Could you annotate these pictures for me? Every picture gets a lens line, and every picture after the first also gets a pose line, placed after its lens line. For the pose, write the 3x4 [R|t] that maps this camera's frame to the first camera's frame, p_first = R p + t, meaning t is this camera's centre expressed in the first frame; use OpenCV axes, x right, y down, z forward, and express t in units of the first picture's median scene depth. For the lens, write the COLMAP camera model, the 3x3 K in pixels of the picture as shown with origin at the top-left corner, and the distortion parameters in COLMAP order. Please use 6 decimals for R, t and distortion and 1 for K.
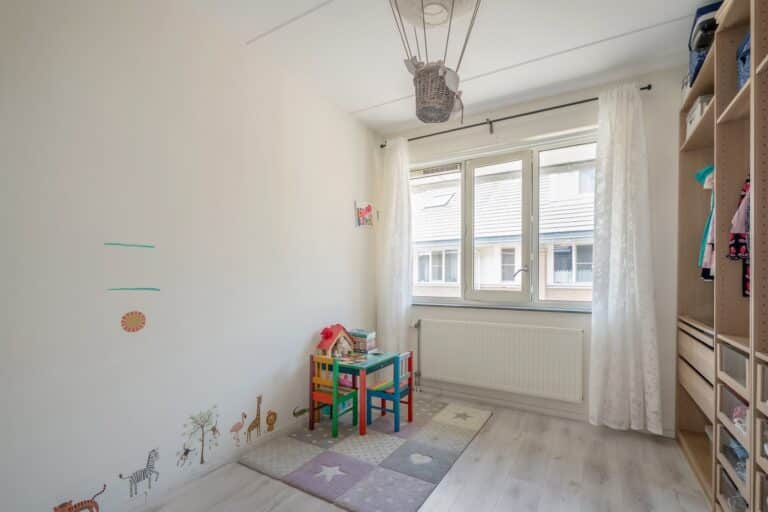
lens RADIAL K [[352.2, 0, 381.3], [0, 352.2, 276.8], [0, 0, 1]] dist [-0.002719, 0.002269]
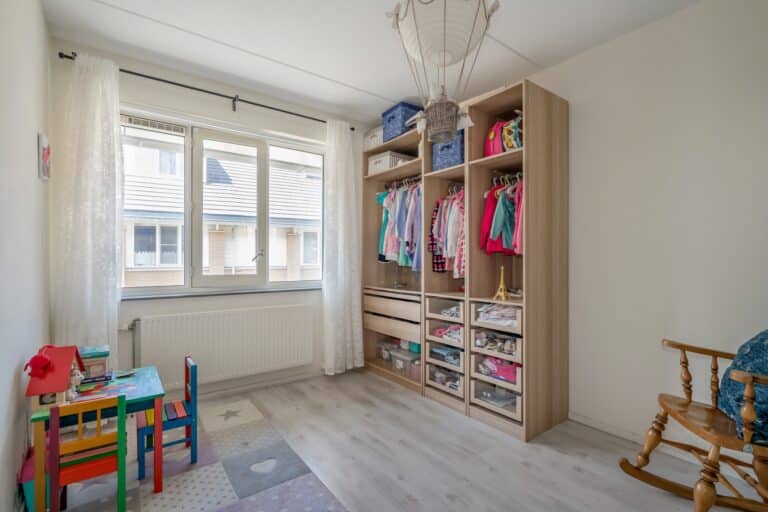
lens RADIAL K [[352.2, 0, 379.1], [0, 352.2, 257.9], [0, 0, 1]] dist [-0.002719, 0.002269]
pose [[0.391623, 0.000470, 0.920126, -0.418856], [-0.001222, 0.999999, 0.000009, -0.008557], [-0.920125, -0.001128, 0.391623, 0.266827]]
